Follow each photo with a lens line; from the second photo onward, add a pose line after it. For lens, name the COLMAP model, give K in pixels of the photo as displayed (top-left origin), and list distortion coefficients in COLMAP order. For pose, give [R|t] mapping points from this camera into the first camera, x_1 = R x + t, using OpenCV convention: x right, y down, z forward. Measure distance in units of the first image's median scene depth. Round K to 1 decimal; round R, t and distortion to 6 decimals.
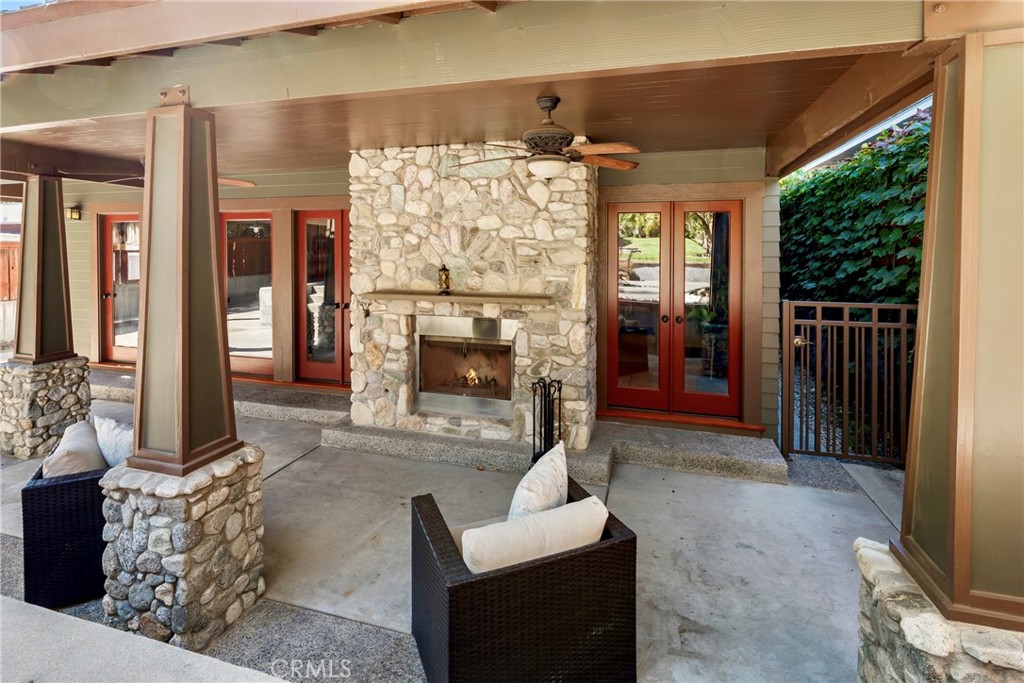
lens RADIAL K [[472.6, 0, 511.8], [0, 472.6, 259.7], [0, 0, 1]] dist [-0.000337, -0.000097]
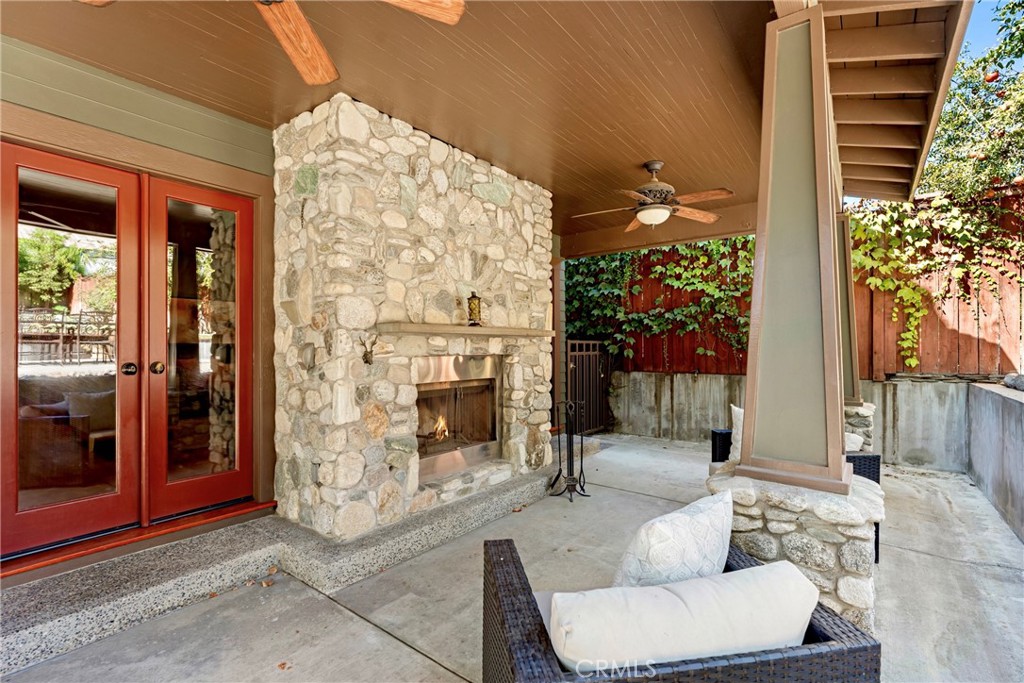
lens RADIAL K [[472.6, 0, 509.4], [0, 472.6, 342.7], [0, 0, 1]] dist [-0.000337, -0.000097]
pose [[0.370574, 0.003661, 0.928796, -0.872218], [0.010972, 0.999905, -0.008319, 0.104747], [-0.928738, 0.013274, 0.370499, 0.605206]]
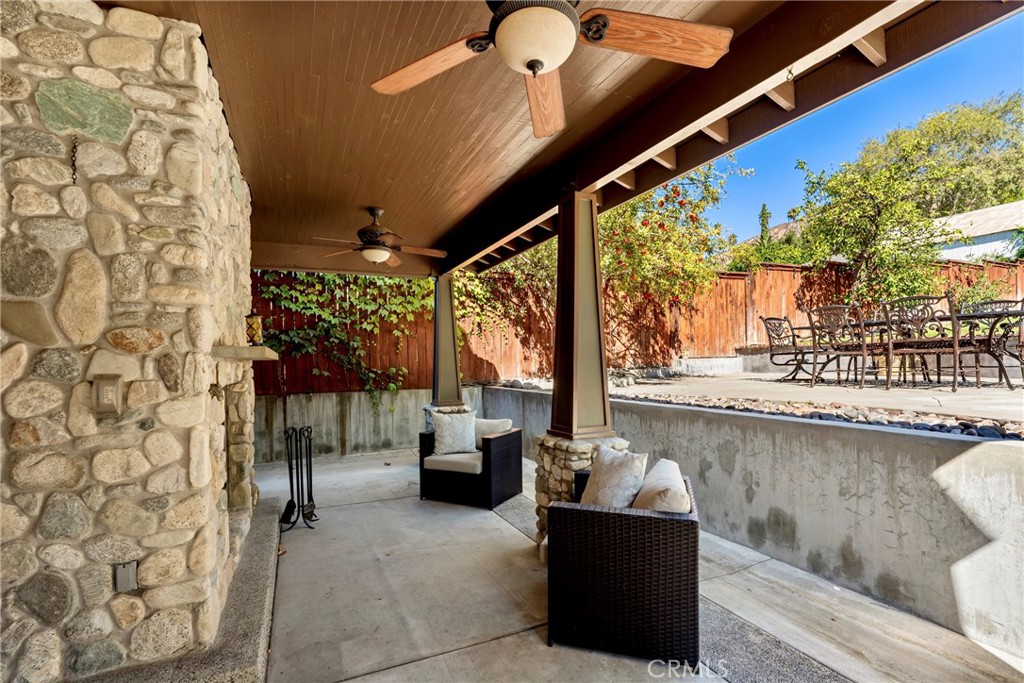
lens RADIAL K [[472.6, 0, 517.8], [0, 472.6, 357.5], [0, 0, 1]] dist [-0.000337, -0.000097]
pose [[-0.662657, 0.012095, 0.748826, -0.911661], [0.021003, 0.999776, 0.002437, 0.087282], [-0.748629, 0.017342, -0.662763, 1.138483]]
